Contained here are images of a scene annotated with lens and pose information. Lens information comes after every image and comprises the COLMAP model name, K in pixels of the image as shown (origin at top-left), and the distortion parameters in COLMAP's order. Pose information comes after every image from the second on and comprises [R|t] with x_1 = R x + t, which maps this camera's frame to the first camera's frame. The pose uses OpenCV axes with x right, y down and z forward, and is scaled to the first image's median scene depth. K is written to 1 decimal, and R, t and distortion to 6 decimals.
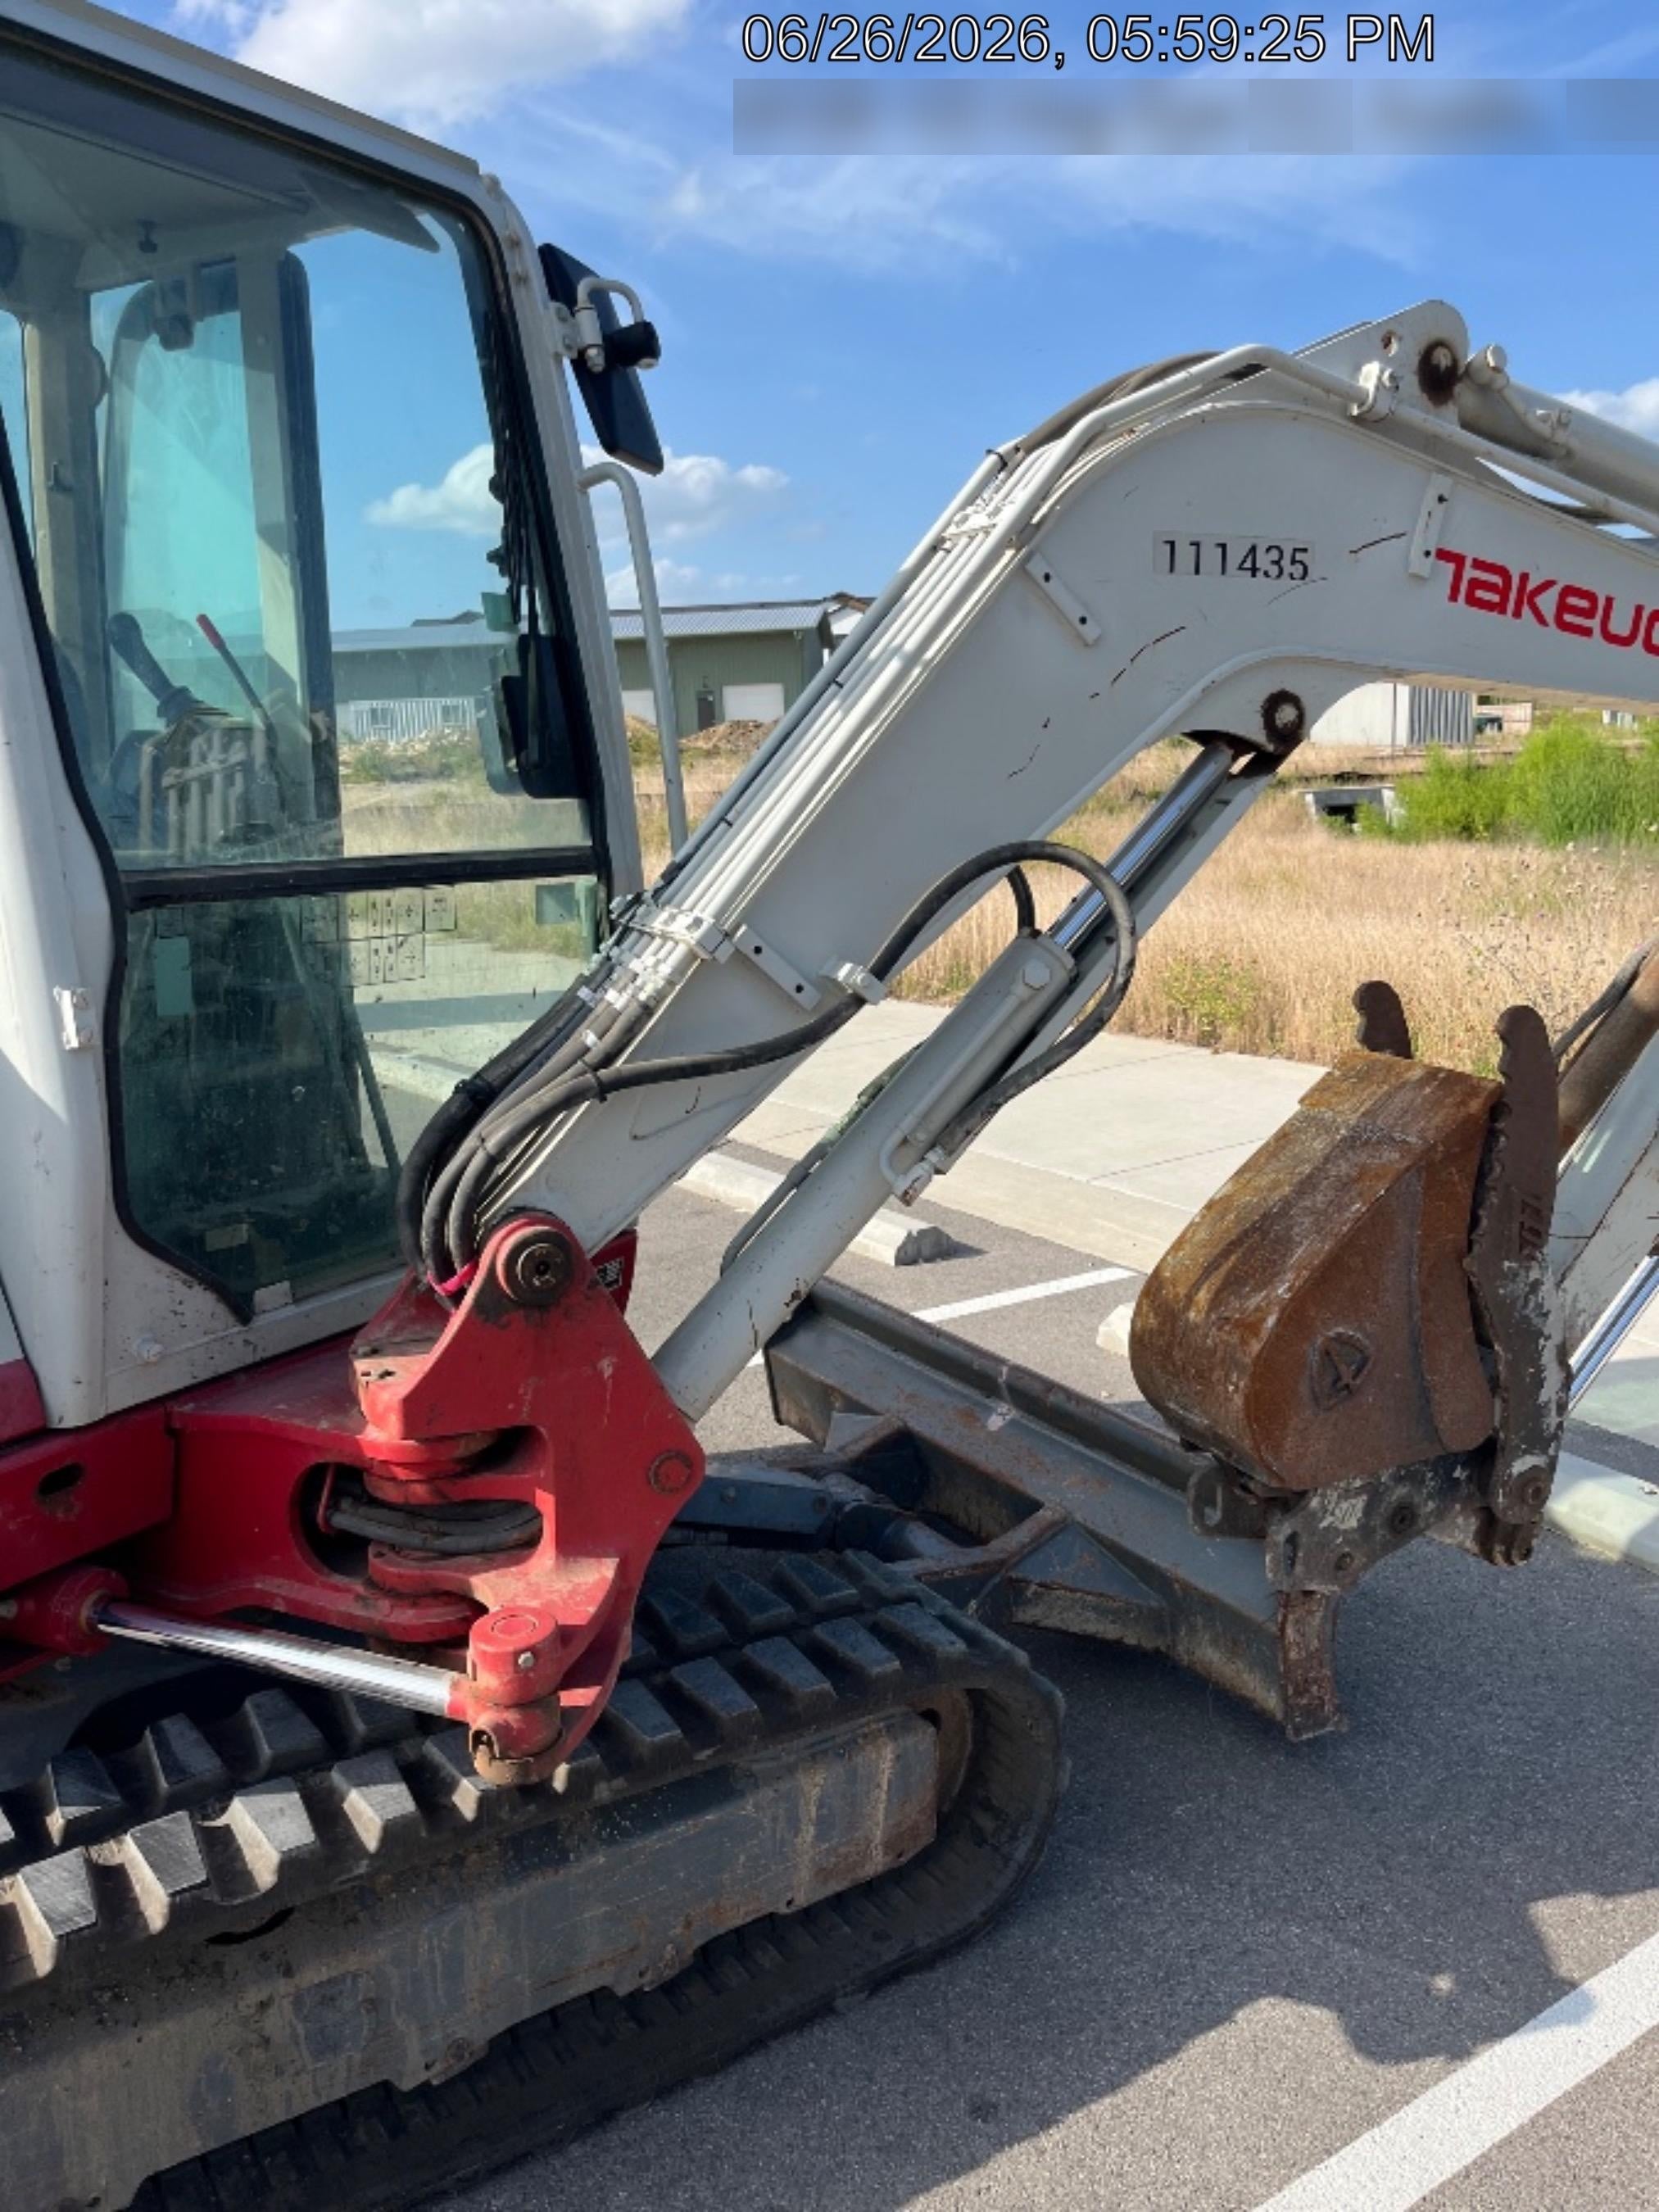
lens RADIAL K [[1562.0, 0, 813.2], [0, 1562.0, 1099.9], [0, 0, 1]] dist [0.049789, -0.045826]
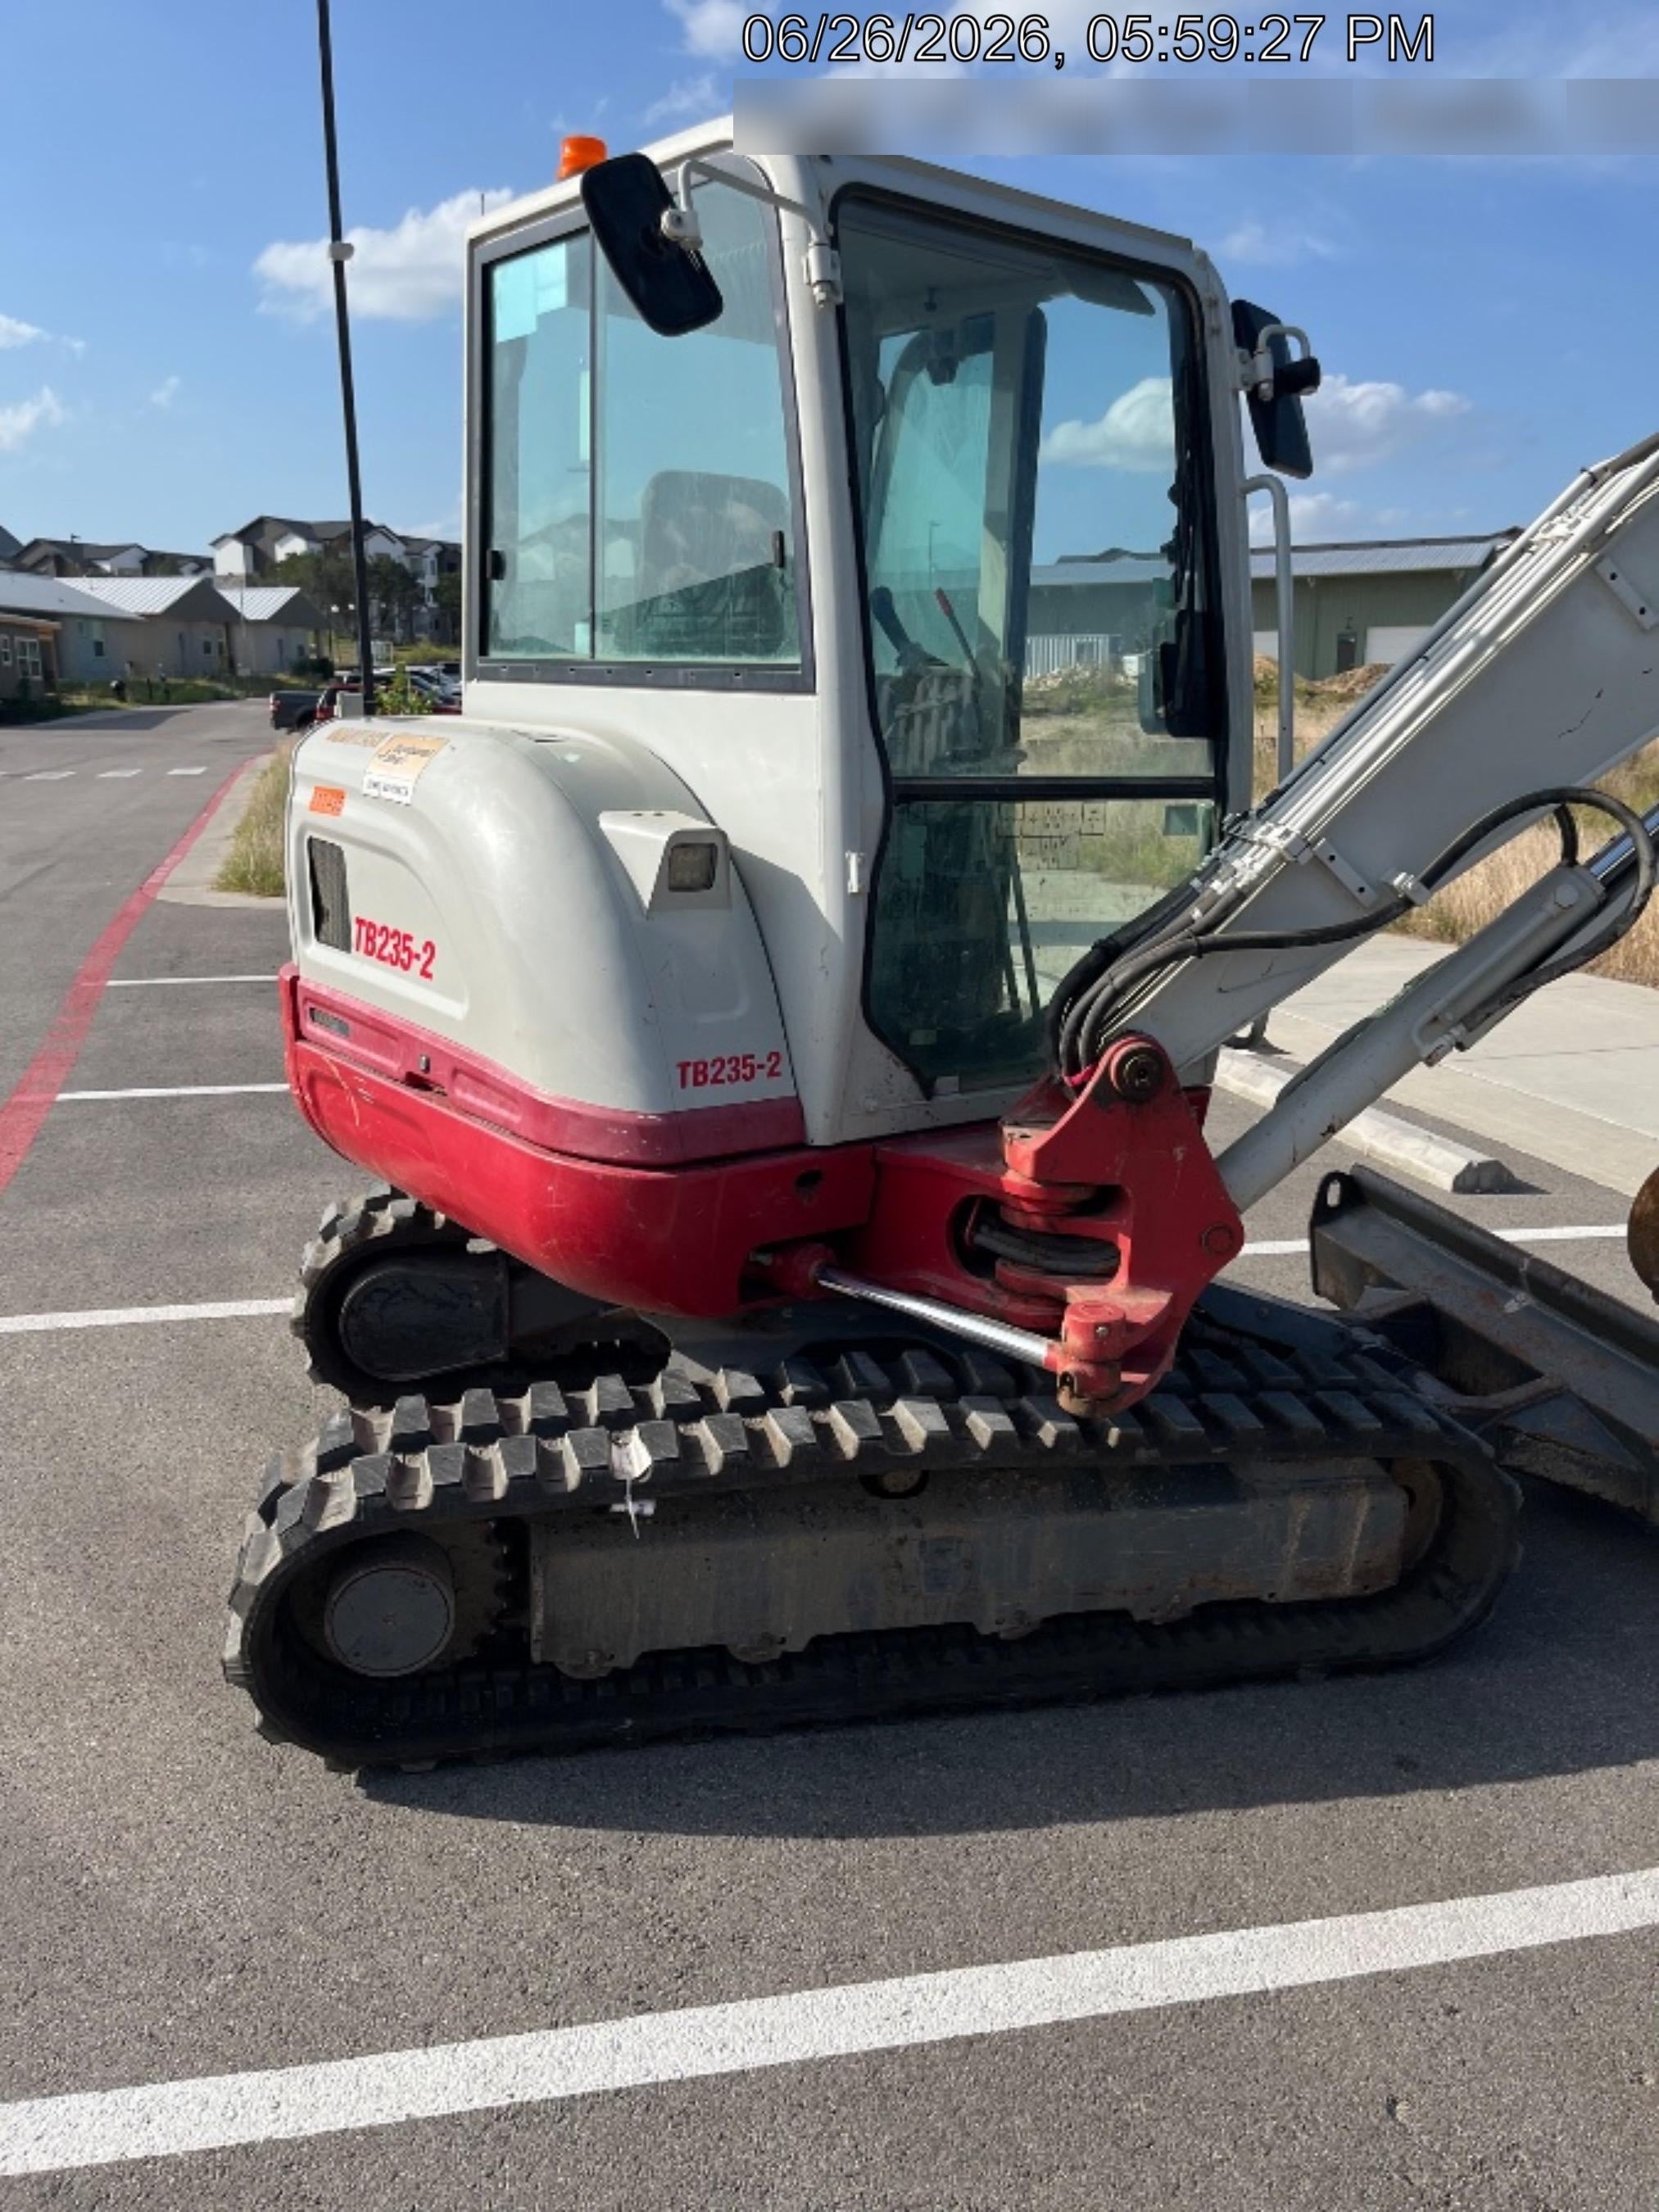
lens RADIAL K [[1562.0, 0, 849.9], [0, 1562.0, 1095.0], [0, 0, 1]] dist [0.049789, -0.045826]
pose [[0.934905, 0.120240, -0.333907, 0.046921], [-0.108774, 0.992658, 0.052901, 0.071205], [0.337817, -0.013137, 0.941120, -0.365841]]
